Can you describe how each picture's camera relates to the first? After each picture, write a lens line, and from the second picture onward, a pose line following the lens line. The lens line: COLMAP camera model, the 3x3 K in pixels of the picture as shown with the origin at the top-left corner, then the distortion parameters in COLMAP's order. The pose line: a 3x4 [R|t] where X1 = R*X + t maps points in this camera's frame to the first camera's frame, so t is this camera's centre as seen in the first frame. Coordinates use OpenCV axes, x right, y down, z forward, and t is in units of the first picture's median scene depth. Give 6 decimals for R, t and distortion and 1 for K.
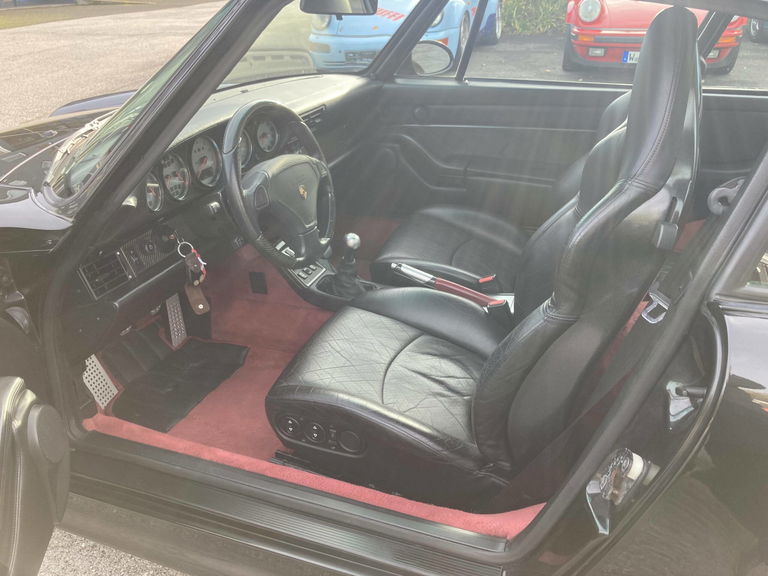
lens RADIAL K [[626.1, 0, 389.3], [0, 626.1, 288.6], [0, 0, 1]] dist [0.024978, -0.019267]
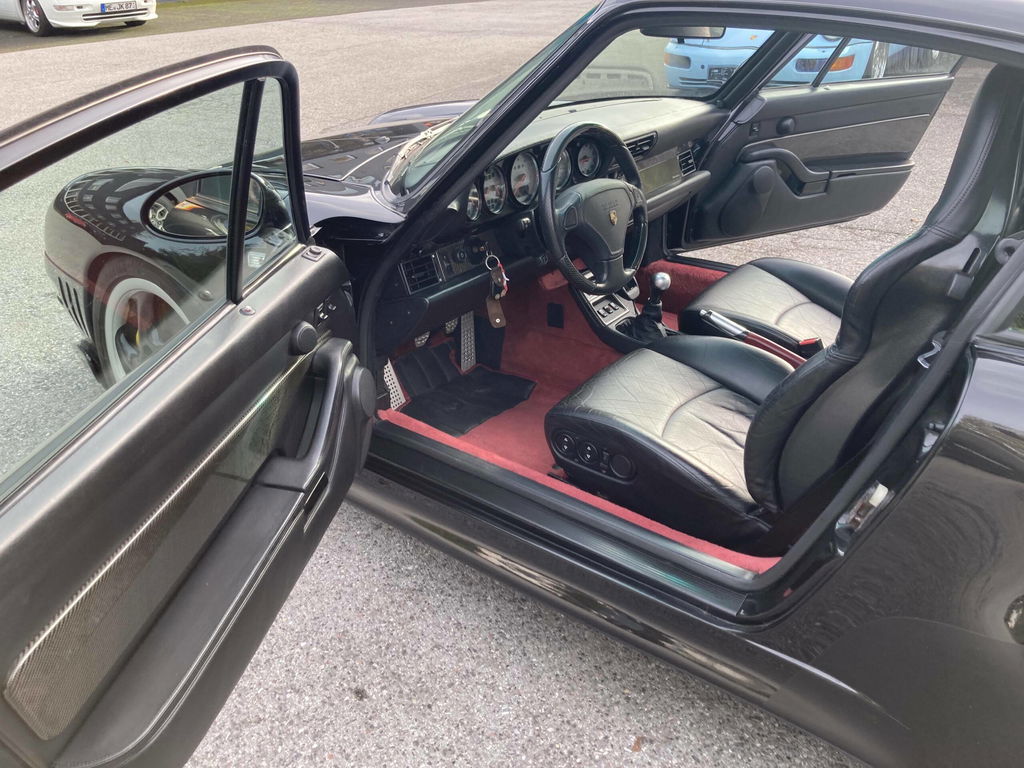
lens RADIAL K [[834.8, 0, 519.0], [0, 834.8, 384.8], [0, 0, 1]] dist [0.024978, -0.019267]
pose [[0.958611, 0.148889, -0.242689, 0.074701], [-0.146747, 0.988806, 0.026983, 0.089377], [0.243990, 0.009748, 0.969729, -0.297925]]
